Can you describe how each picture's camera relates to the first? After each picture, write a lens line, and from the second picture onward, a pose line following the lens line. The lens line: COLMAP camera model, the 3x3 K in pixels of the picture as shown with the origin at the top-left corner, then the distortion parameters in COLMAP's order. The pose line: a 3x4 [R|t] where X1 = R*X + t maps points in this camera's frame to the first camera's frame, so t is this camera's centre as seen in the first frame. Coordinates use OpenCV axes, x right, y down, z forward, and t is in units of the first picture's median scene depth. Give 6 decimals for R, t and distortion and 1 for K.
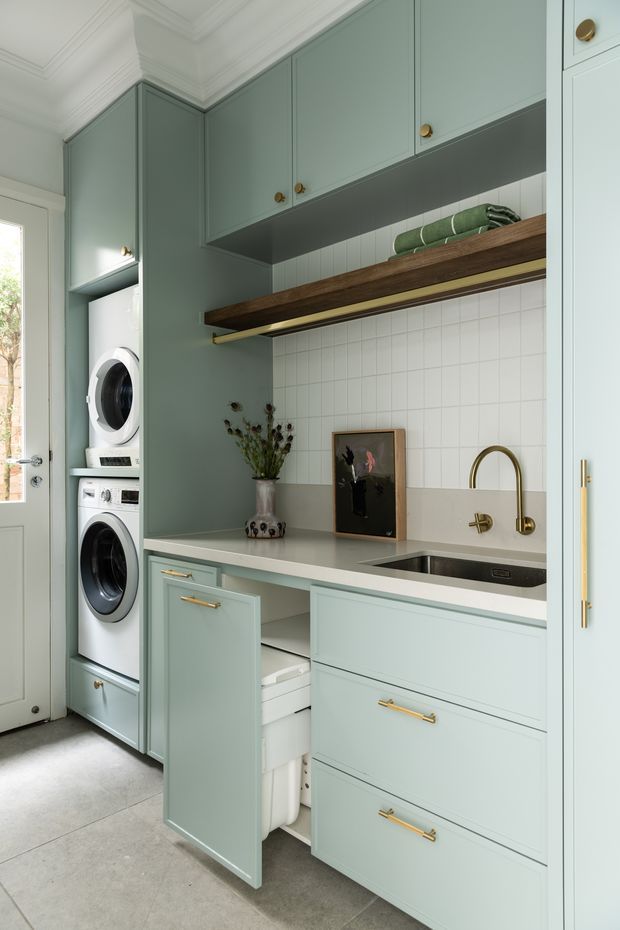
lens RADIAL K [[341.7, 0, 310.0], [0, 341.7, 465.0], [0, 0, 1]] dist [-0.000471, -0.000050]
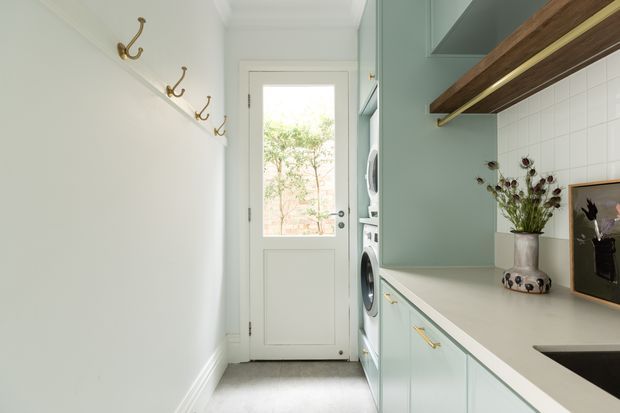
lens RADIAL K [[501.7, 0, 310.0], [0, 501.7, 206.5], [0, 0, 1]] dist [-0.006343, -0.000123]
pose [[0.485822, -0.006469, -0.874034, 0.897234], [-0.016001, 0.999739, -0.016293, -0.002742], [0.873911, 0.021901, 0.485592, -0.277601]]
